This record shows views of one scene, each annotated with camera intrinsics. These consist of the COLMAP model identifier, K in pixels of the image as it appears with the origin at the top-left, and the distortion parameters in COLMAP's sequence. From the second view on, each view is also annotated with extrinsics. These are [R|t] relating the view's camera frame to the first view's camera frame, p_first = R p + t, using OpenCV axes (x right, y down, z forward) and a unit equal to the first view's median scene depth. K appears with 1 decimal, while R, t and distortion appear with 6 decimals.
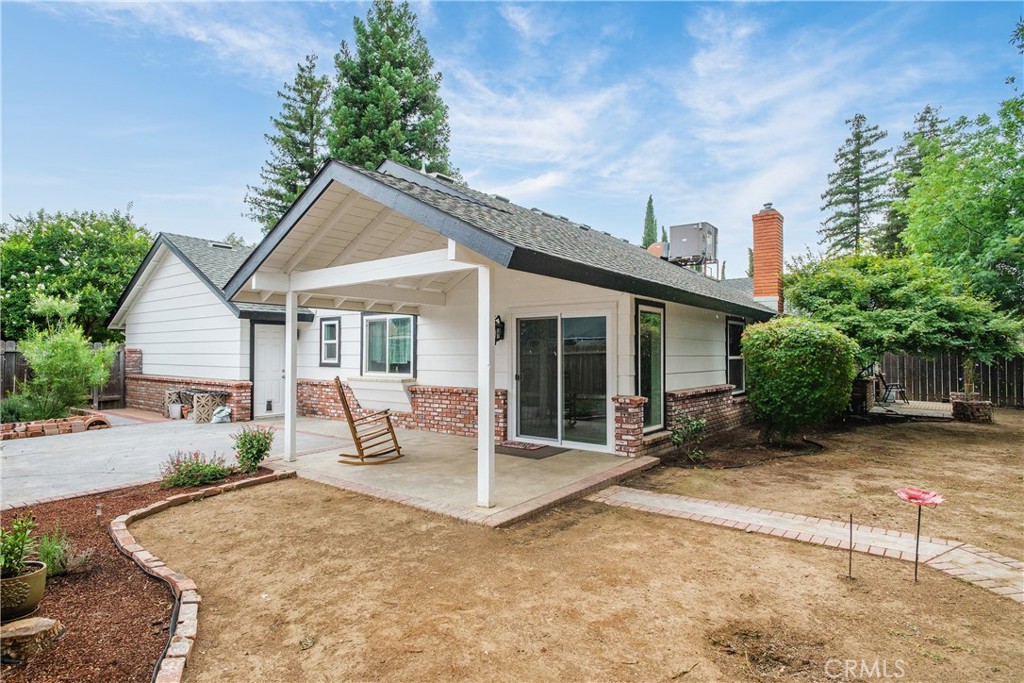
lens RADIAL K [[554.3, 0, 506.5], [0, 554.3, 345.0], [0, 0, 1]] dist [0.002868, 0.000422]
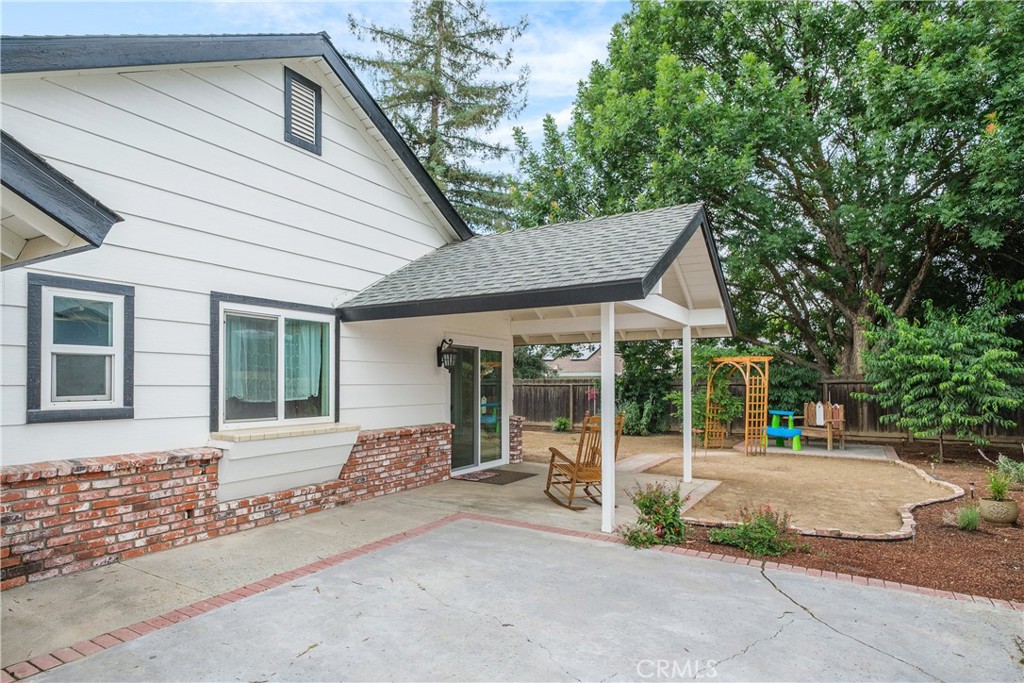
lens RADIAL K [[540.7, 0, 509.9], [0, 540.7, 379.9], [0, 0, 1]] dist [0.000826, 0.000049]
pose [[-0.101599, 0.003082, 0.994821, -0.836882], [-0.018087, 0.999824, -0.004945, 0.012518], [-0.994661, -0.018495, -0.101525, 0.929849]]
